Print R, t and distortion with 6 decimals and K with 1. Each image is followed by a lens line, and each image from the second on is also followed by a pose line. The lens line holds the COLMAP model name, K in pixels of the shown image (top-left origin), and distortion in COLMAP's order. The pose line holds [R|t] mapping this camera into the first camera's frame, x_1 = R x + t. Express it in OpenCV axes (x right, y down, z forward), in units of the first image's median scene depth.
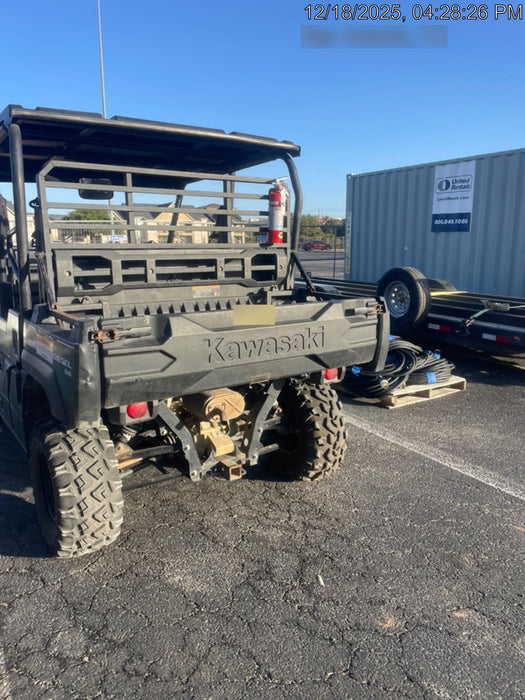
lens RADIAL K [[536.3, 0, 265.6], [0, 536.3, 355.9], [0, 0, 1]] dist [0.065386, -0.084389]
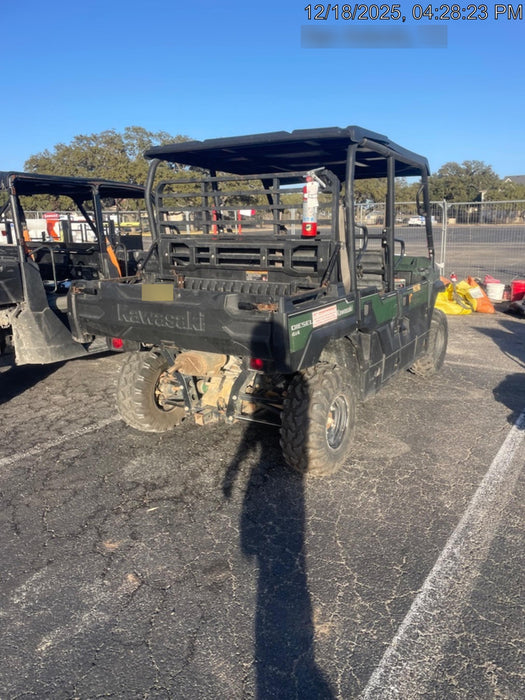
lens RADIAL K [[536.3, 0, 267.4], [0, 536.3, 344.4], [0, 0, 1]] dist [0.065386, -0.084389]
pose [[0.402074, 0.199750, -0.893553, 1.179912], [-0.186600, 0.973308, 0.133614, -0.159727], [0.896391, 0.113014, 0.428615, 0.626951]]
